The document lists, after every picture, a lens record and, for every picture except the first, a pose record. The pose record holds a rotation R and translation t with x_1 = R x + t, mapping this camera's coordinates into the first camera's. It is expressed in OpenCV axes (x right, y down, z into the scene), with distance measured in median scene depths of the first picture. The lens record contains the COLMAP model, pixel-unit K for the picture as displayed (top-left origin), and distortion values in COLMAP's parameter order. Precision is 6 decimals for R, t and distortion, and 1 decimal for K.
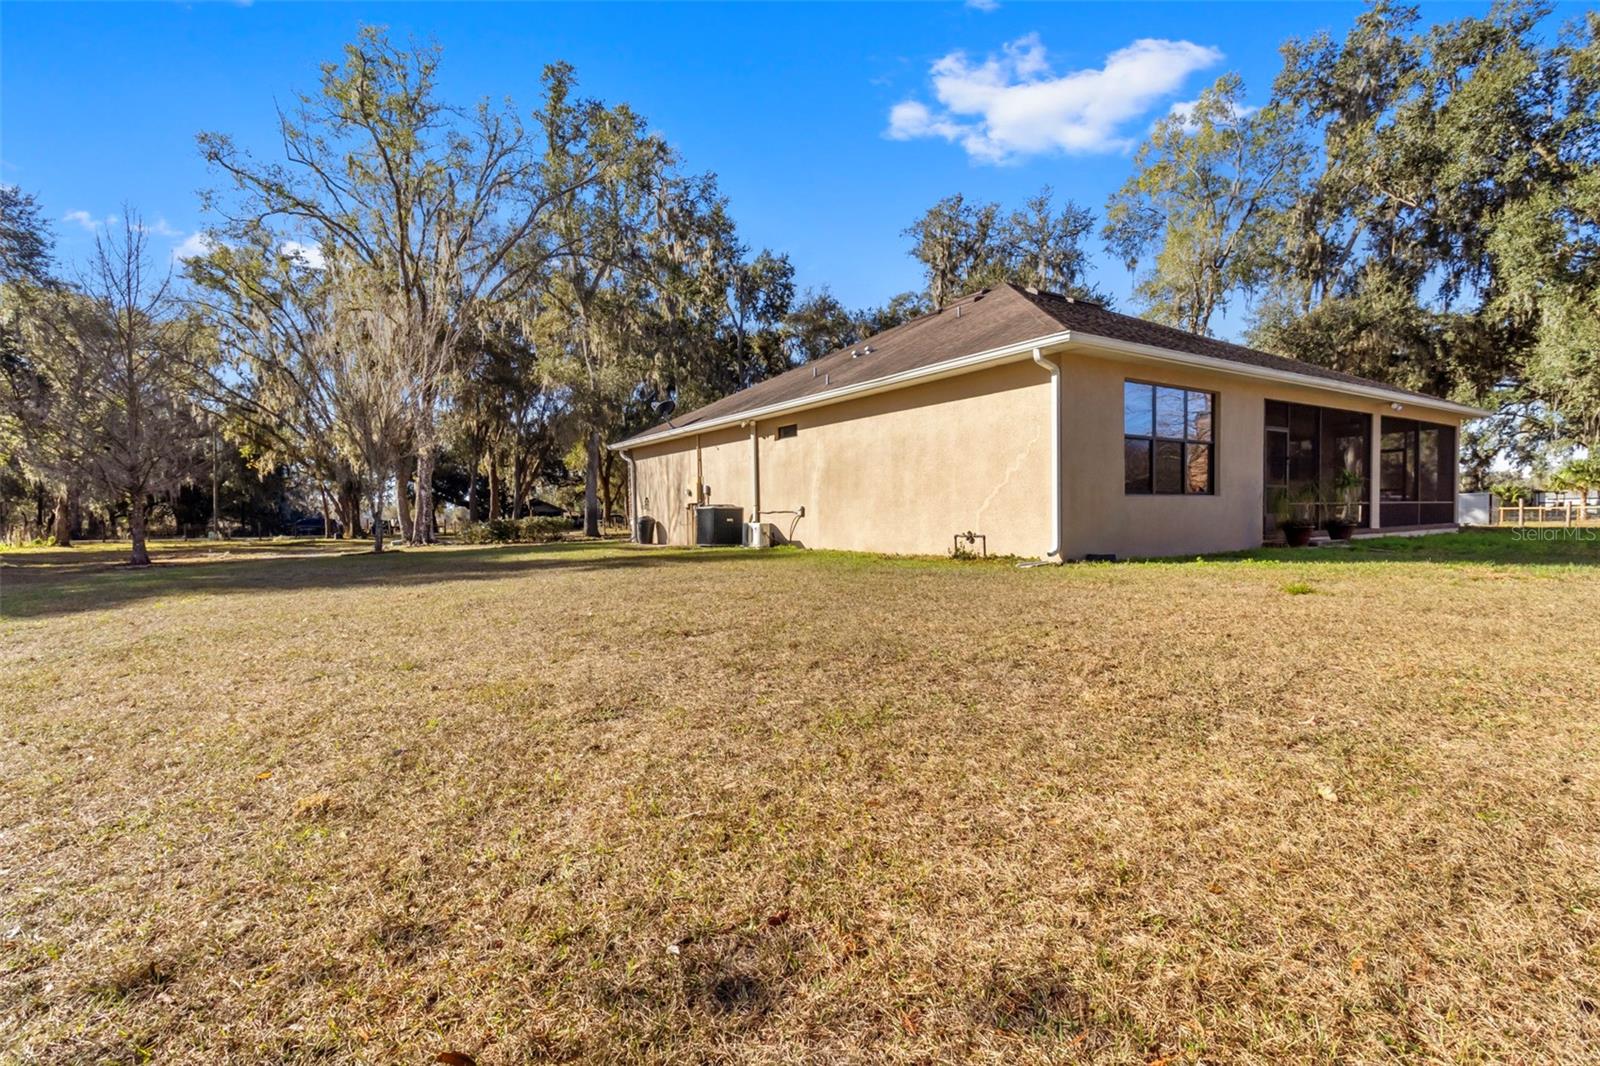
lens RADIAL K [[739.7, 0, 809.1], [0, 739.7, 527.1], [0, 0, 1]] dist [0.004996, 0.000390]
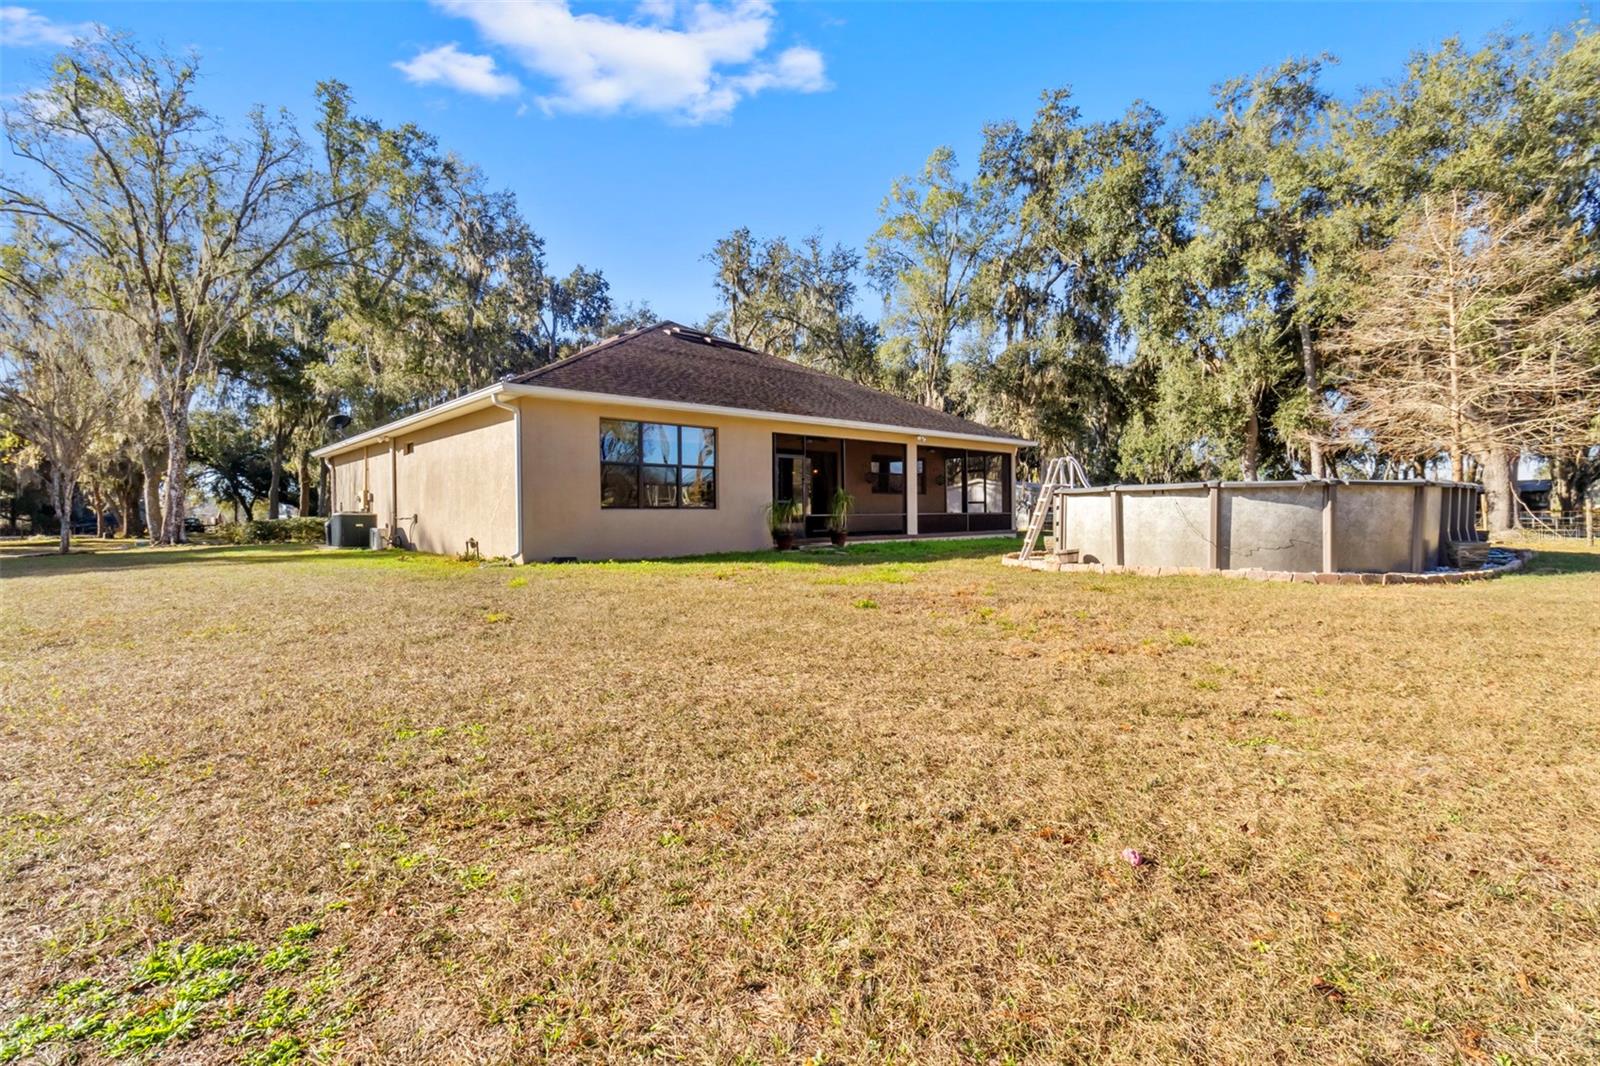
lens RADIAL K [[718.5, 0, 800.9], [0, 718.5, 504.5], [0, 0, 1]] dist [0.001151, 0.006214]
pose [[0.989551, 0.008888, 0.143907, 0.169620], [-0.004480, 0.999512, -0.030930, -0.004407], [-0.144112, 0.029962, 0.989108, -0.075627]]
